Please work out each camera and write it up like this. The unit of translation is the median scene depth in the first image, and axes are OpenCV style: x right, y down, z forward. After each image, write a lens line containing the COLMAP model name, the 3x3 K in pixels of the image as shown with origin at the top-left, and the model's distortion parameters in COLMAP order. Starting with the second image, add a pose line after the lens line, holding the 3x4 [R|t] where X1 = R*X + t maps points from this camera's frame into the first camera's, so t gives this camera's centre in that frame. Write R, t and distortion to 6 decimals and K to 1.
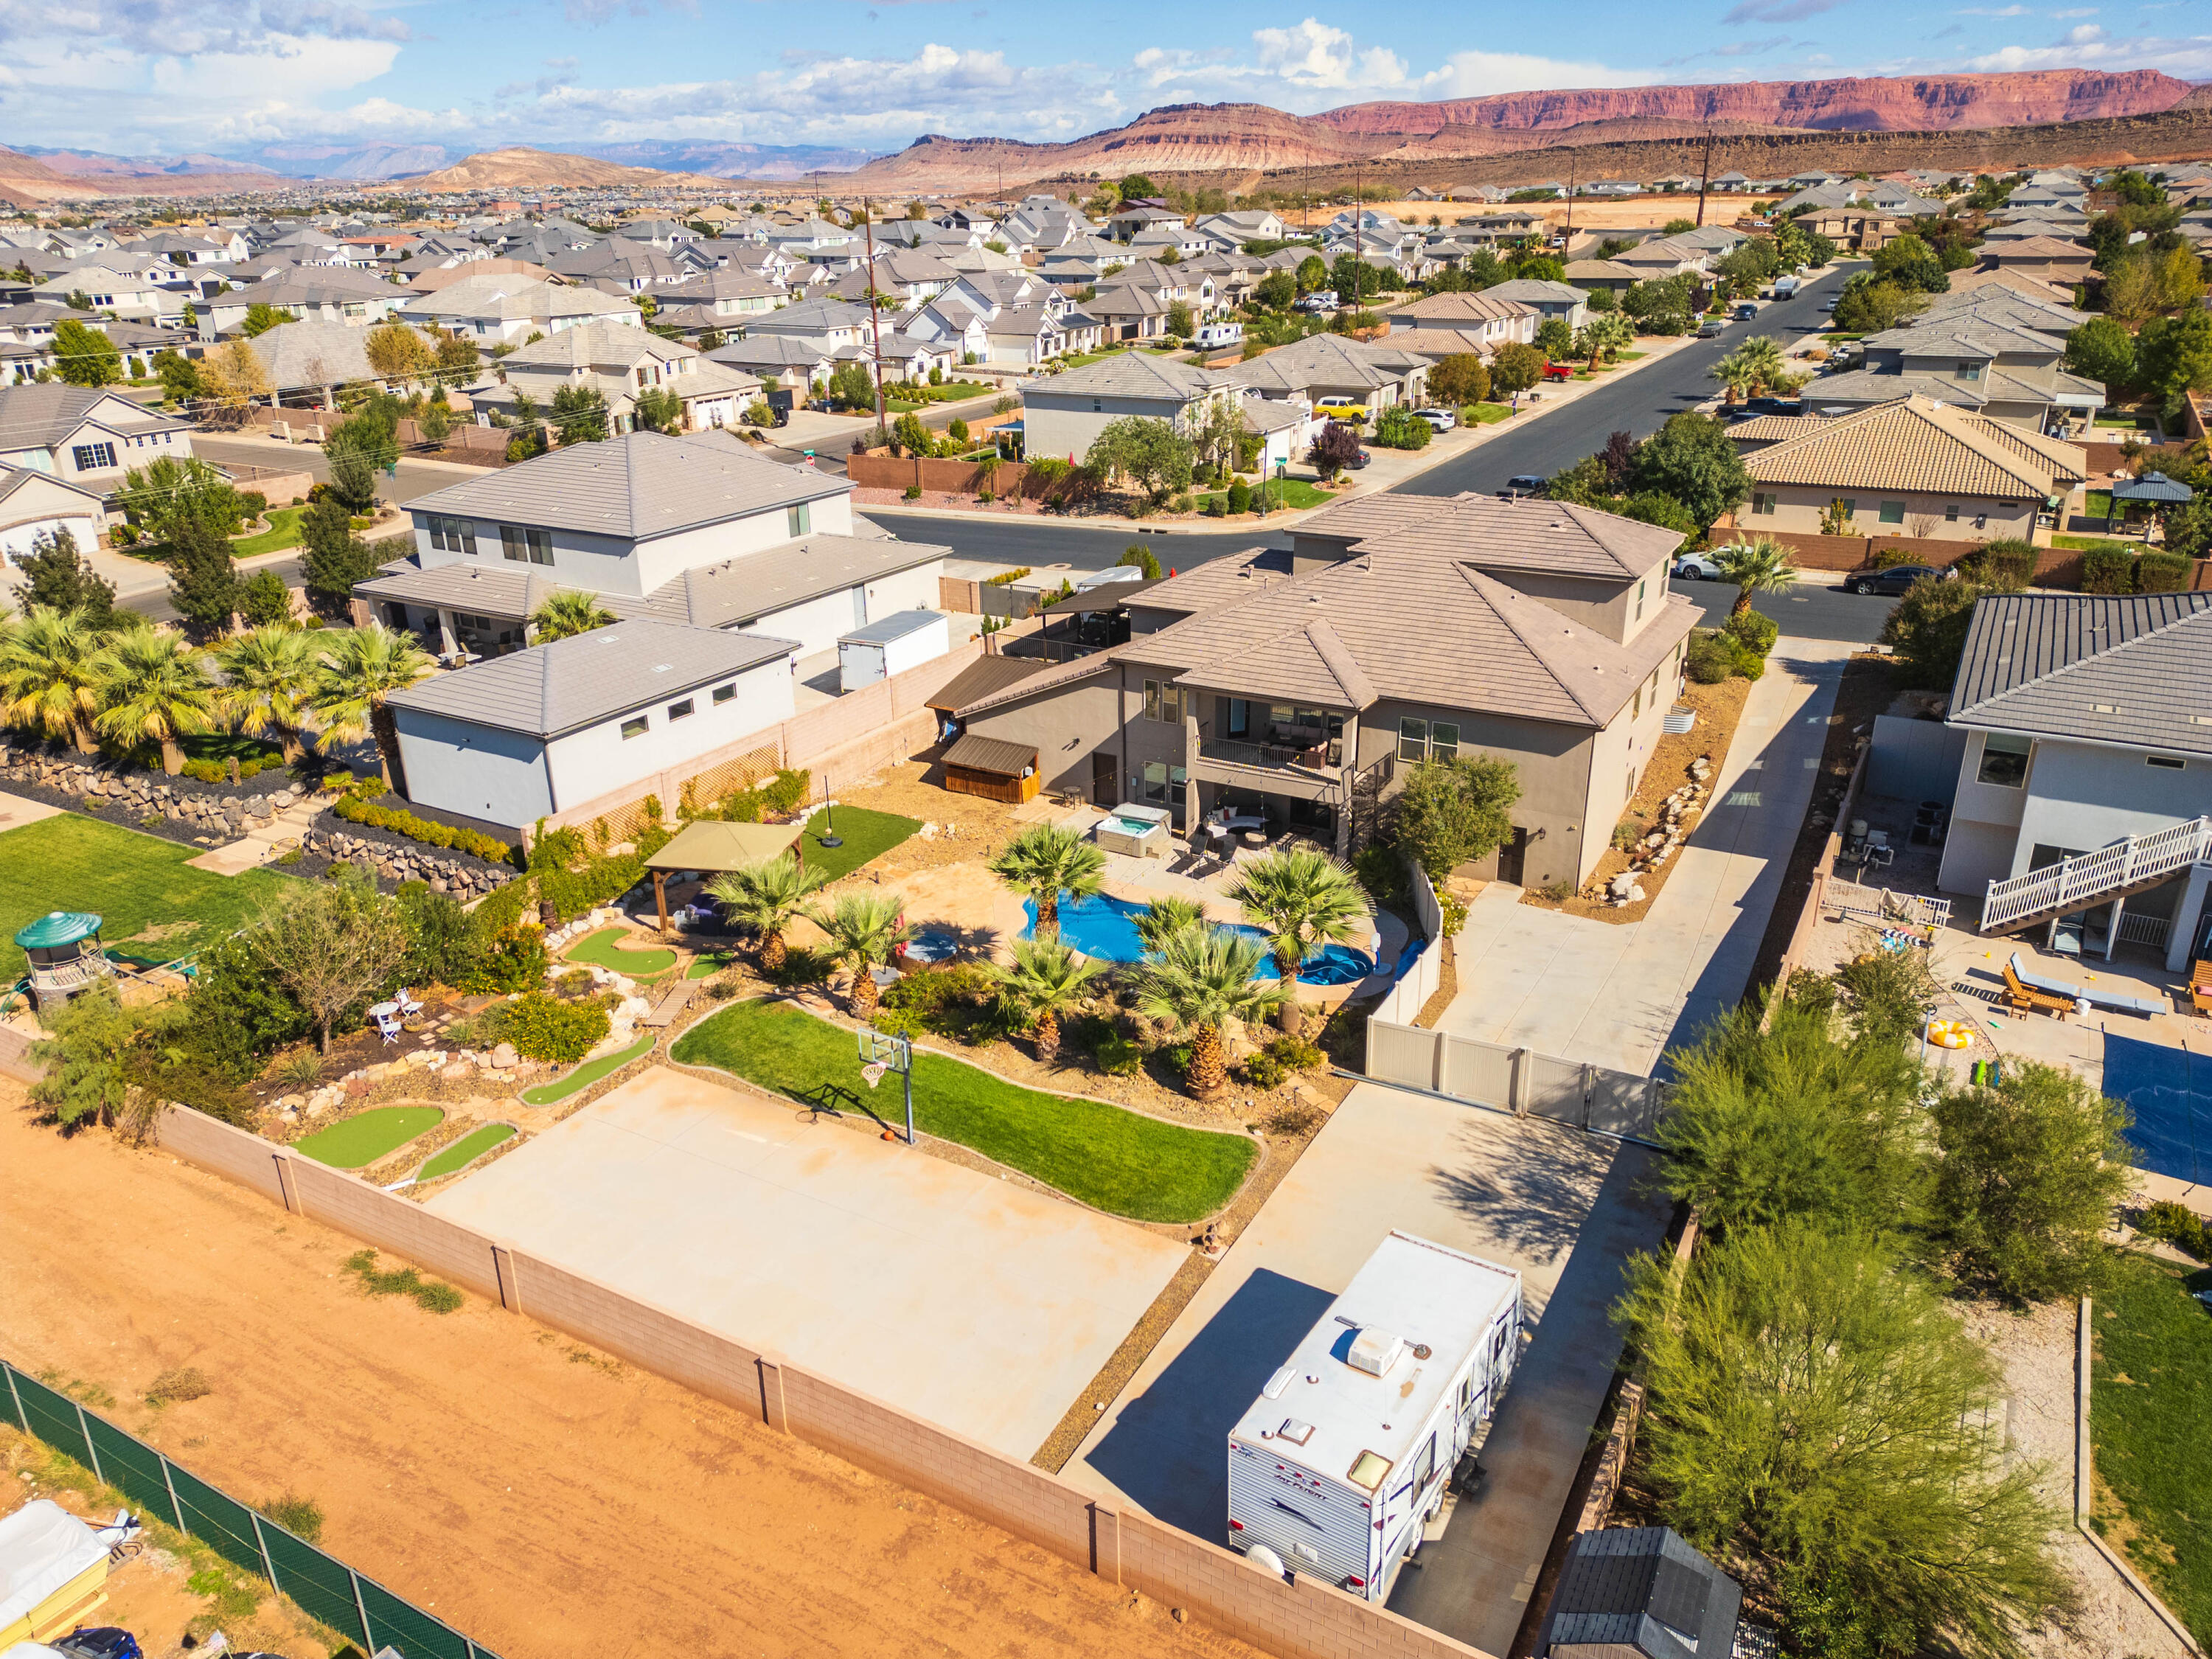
lens RADIAL K [[1548.9, 0, 1110.1], [0, 1548.9, 826.2], [0, 0, 1]] dist [0.072409, -0.061913]
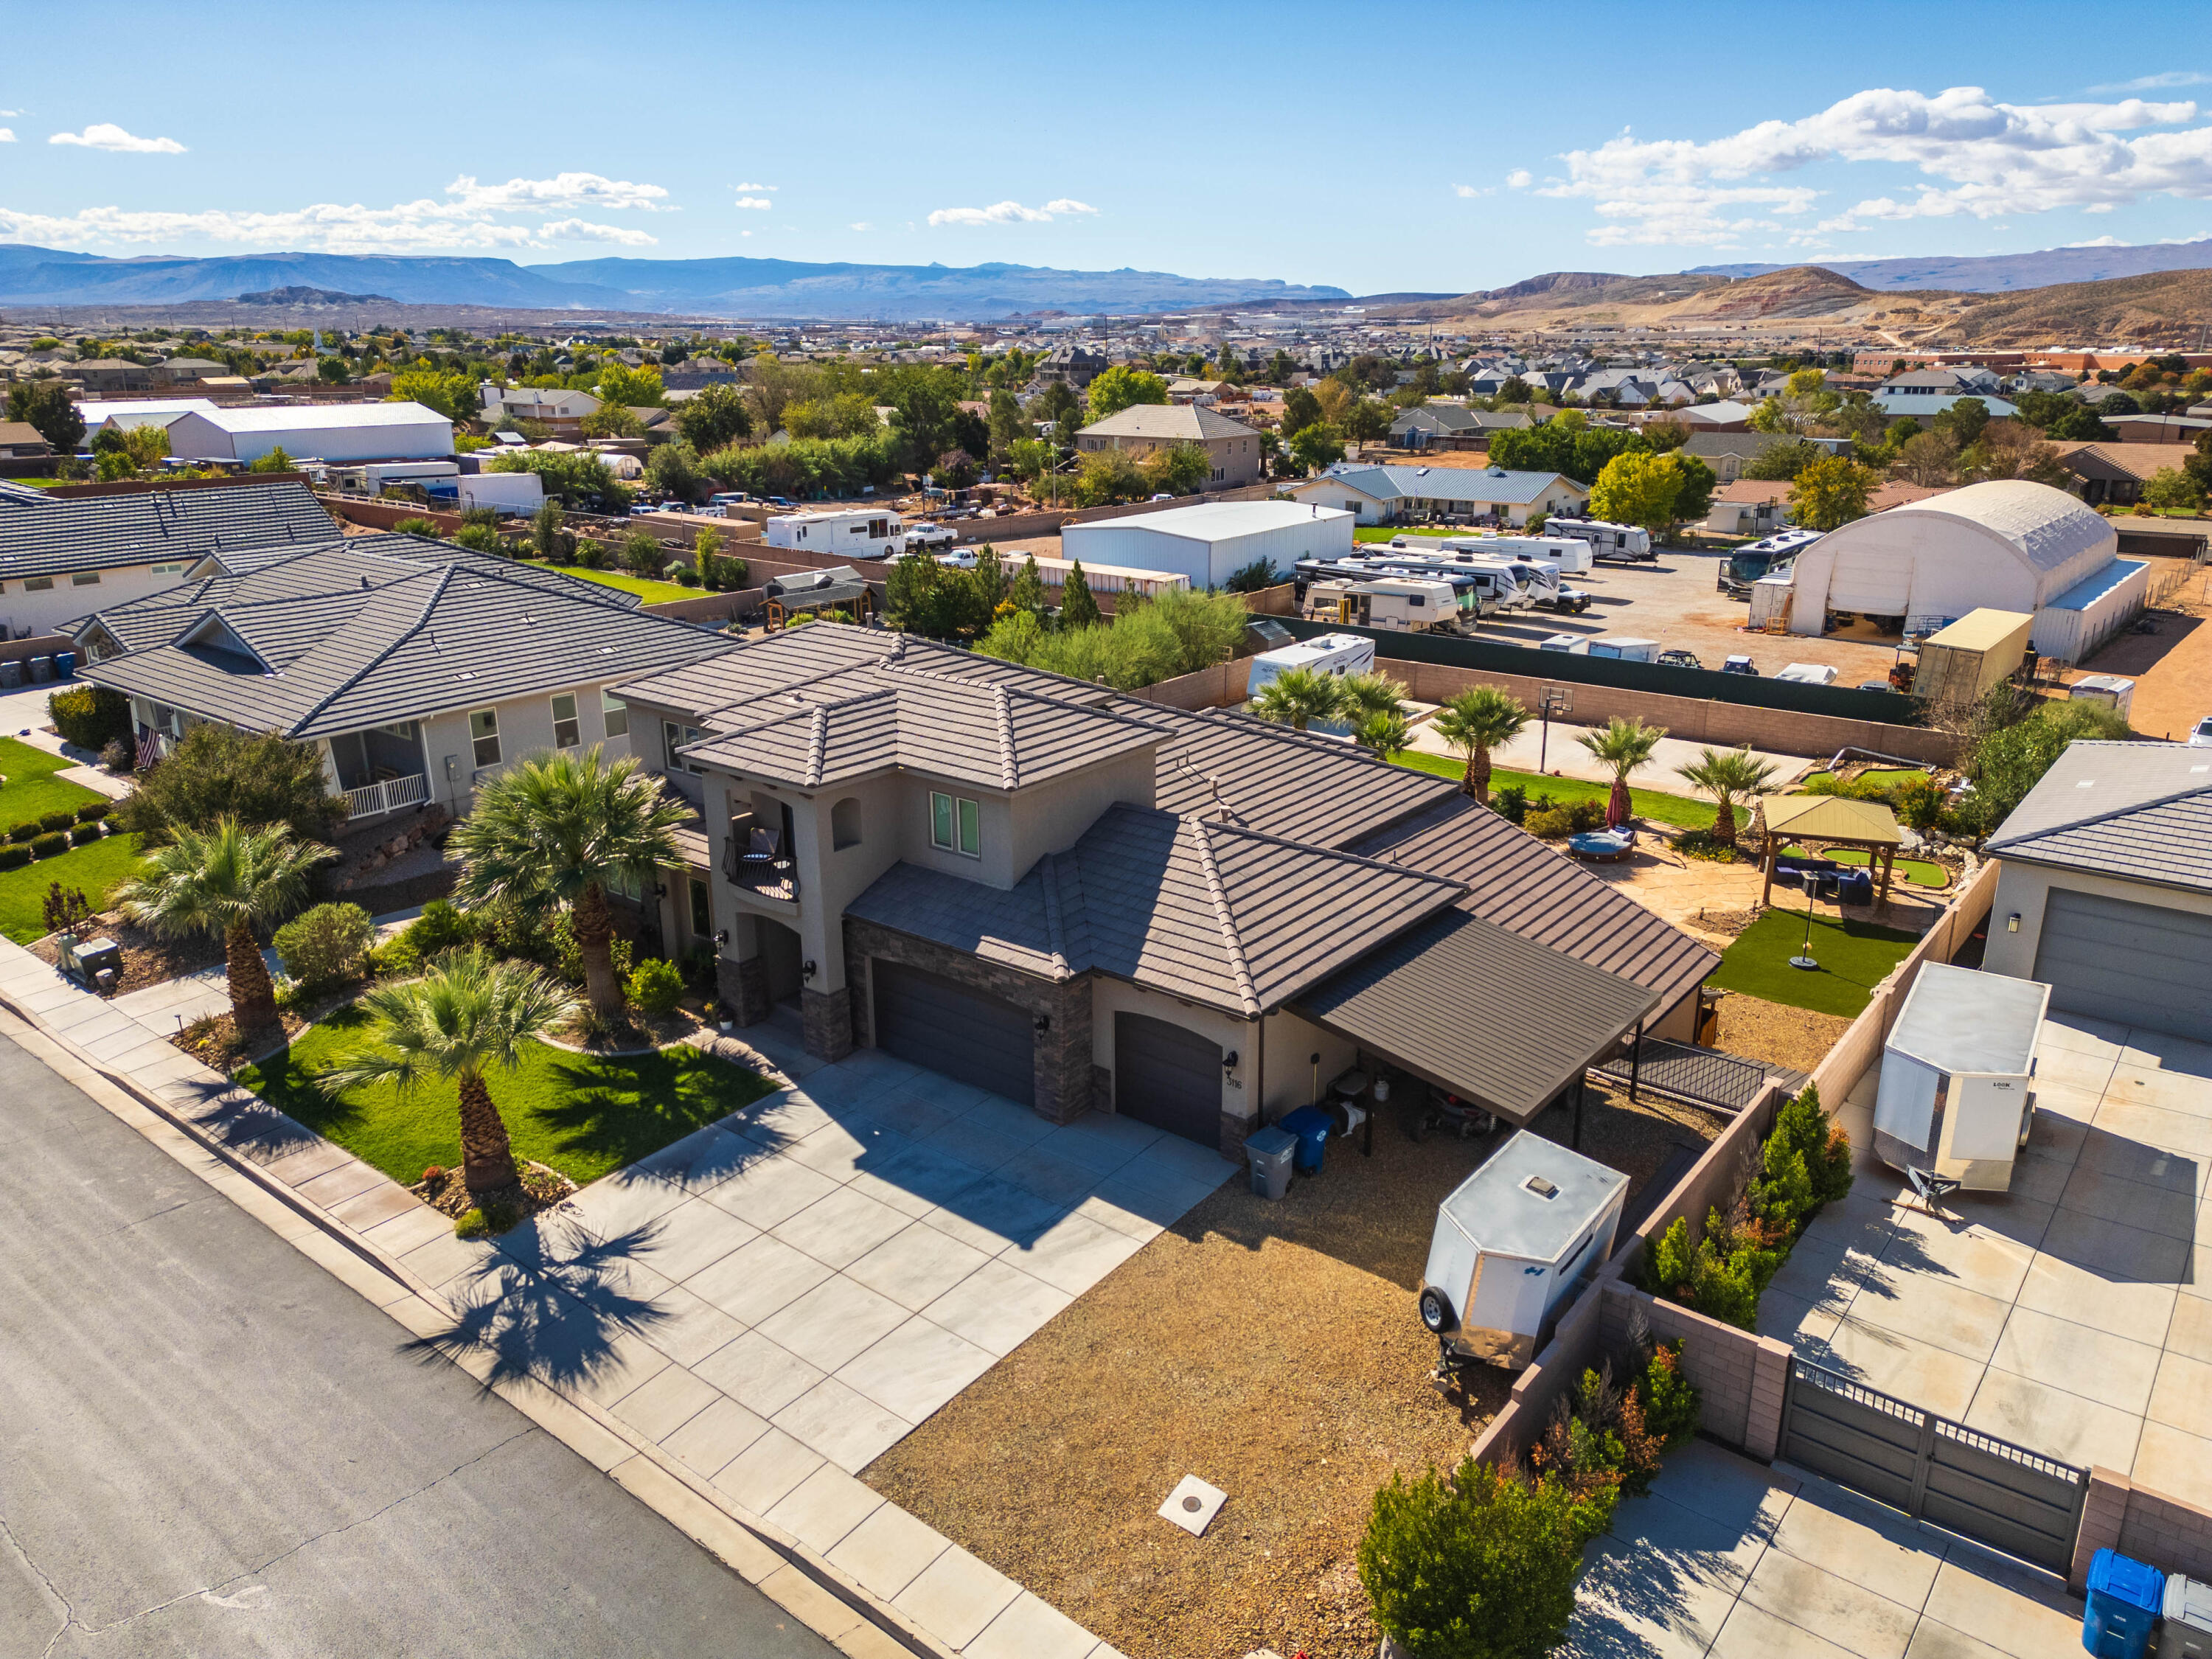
lens RADIAL K [[1548.9, 0, 1110.7], [0, 1548.9, 827.5], [0, 0, 1]] dist [0.072409, -0.061913]
pose [[-0.988465, -0.027483, 0.148933, 0.054052], [0.074506, 0.767922, 0.636196, -0.569400], [-0.131853, 0.639954, -0.757017, 1.571665]]
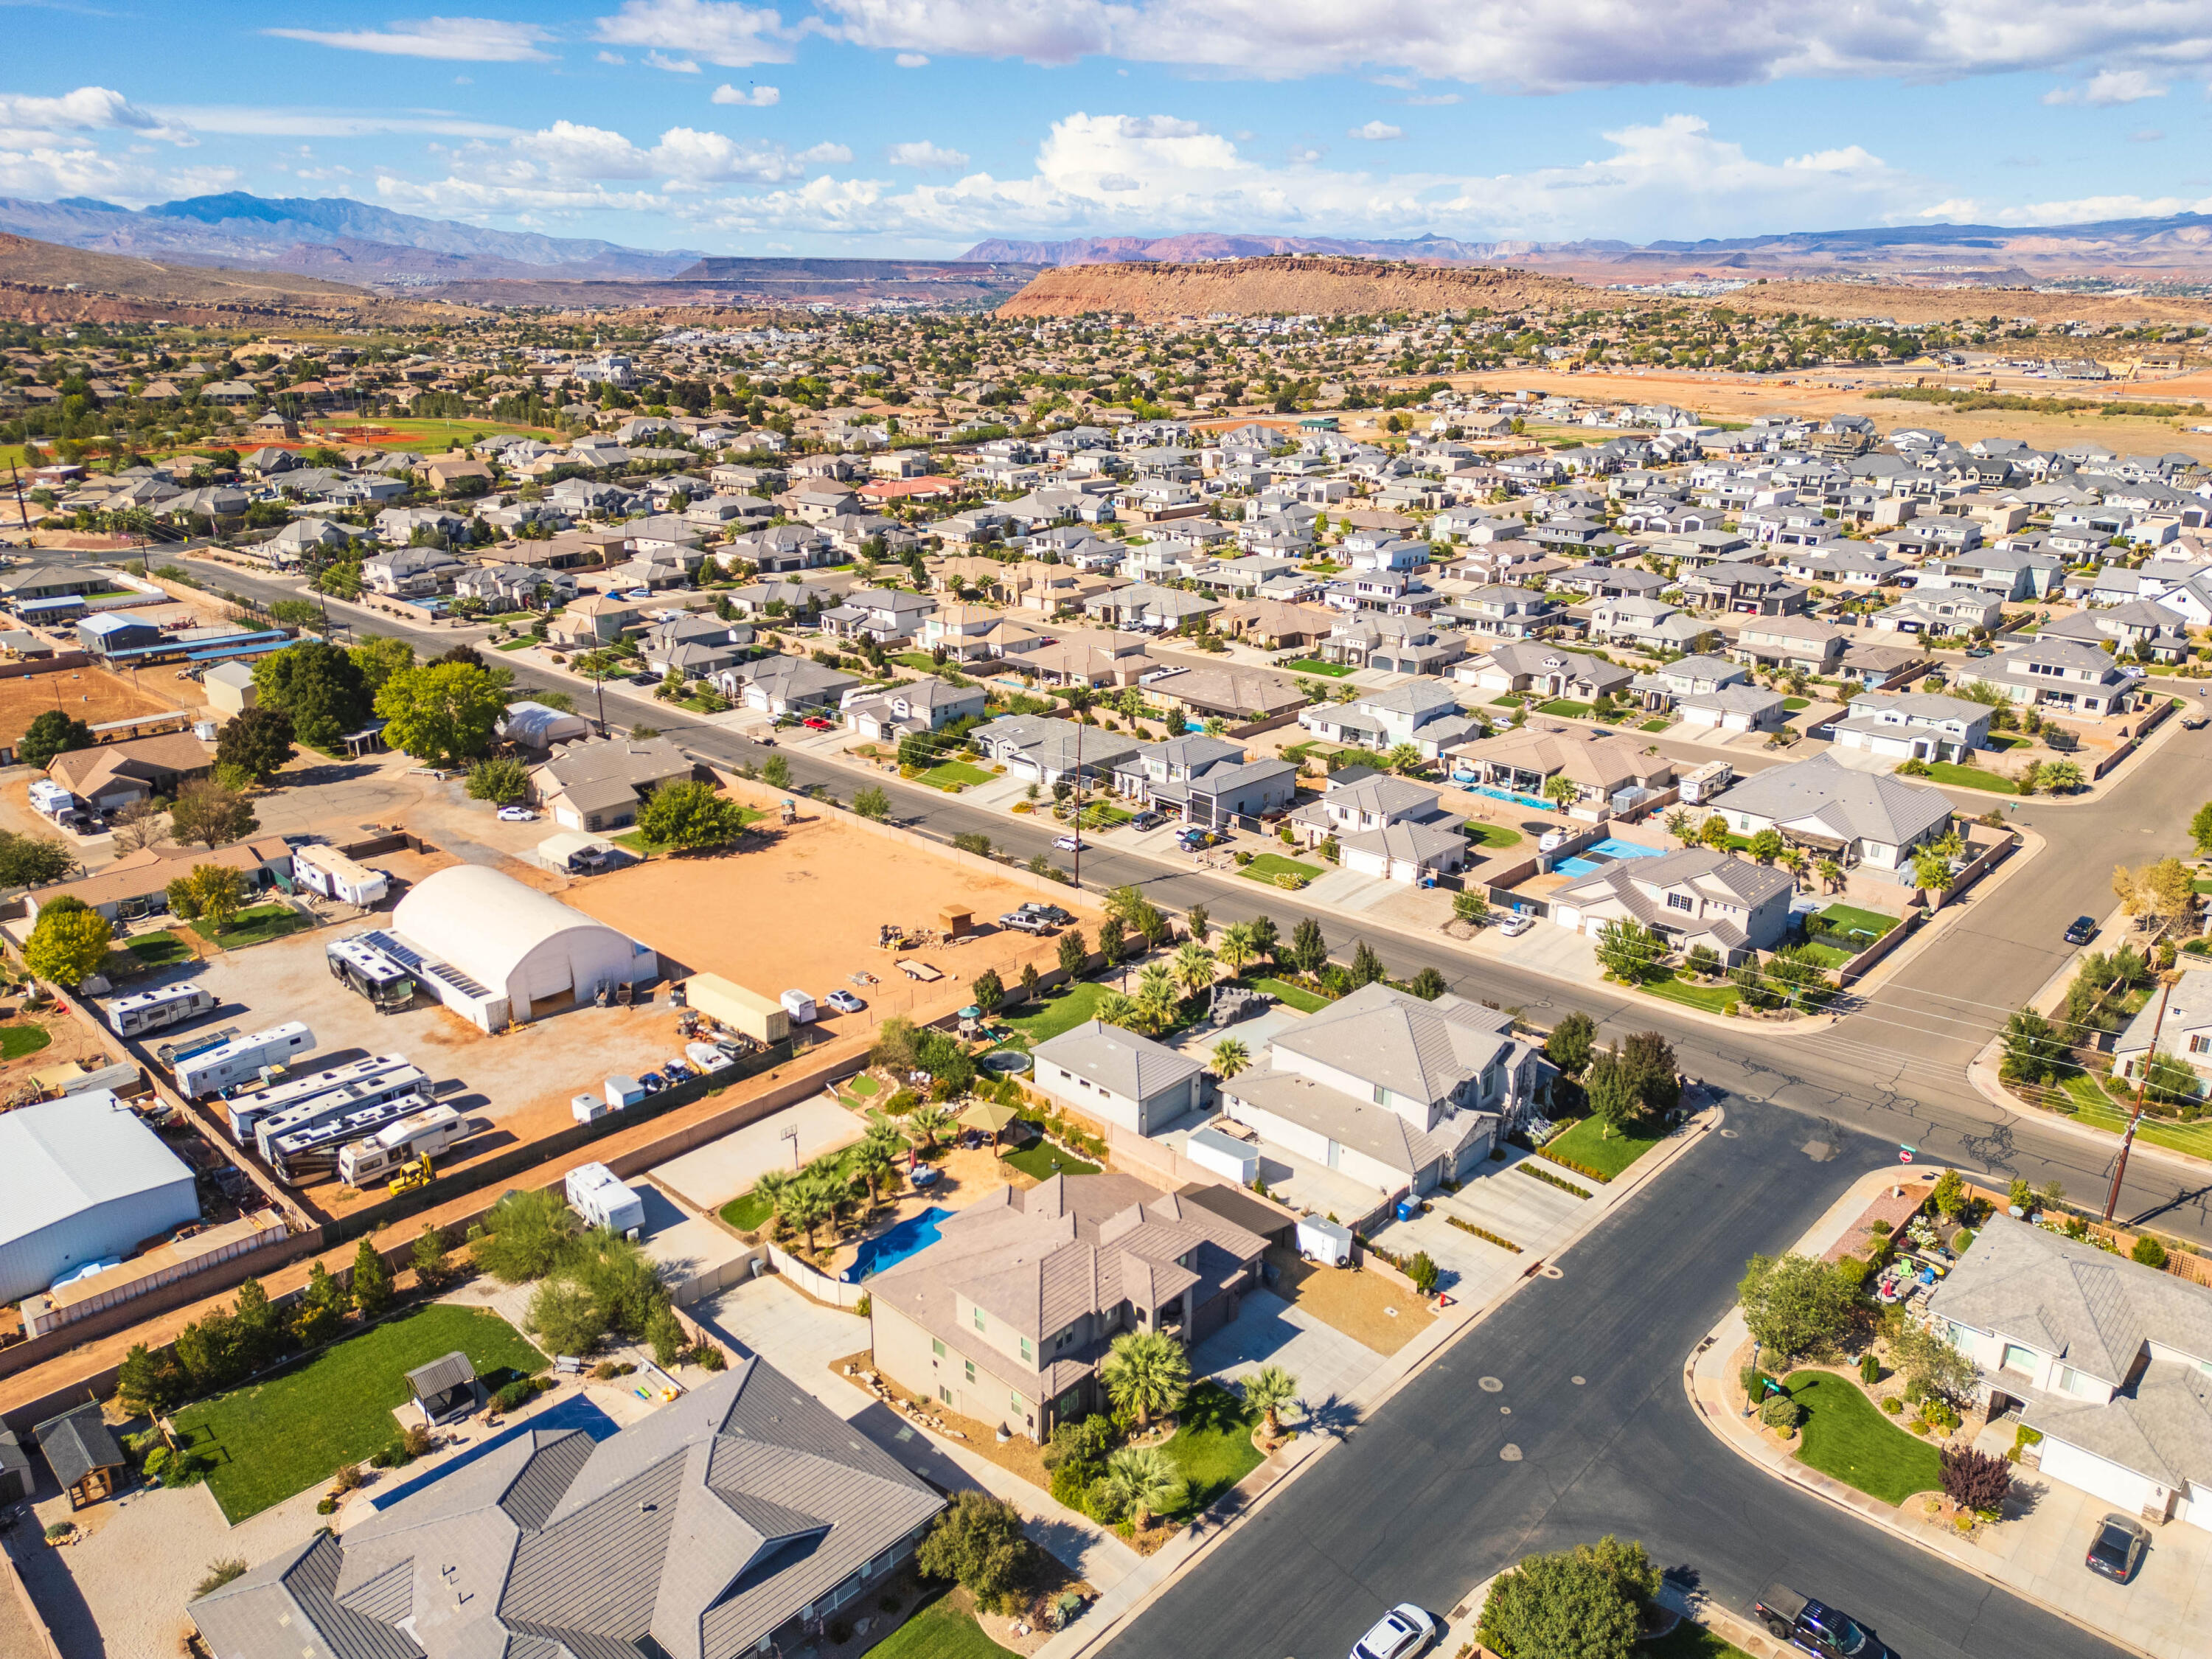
lens RADIAL K [[1548.9, 0, 1103.8], [0, 1548.9, 828.1], [0, 0, 1]] dist [0.072409, -0.061913]
pose [[-0.233871, 0.329675, -0.914669, 1.597496], [-0.368045, 0.840732, 0.397131, -1.246159], [0.899915, 0.429516, -0.075288, 0.993764]]
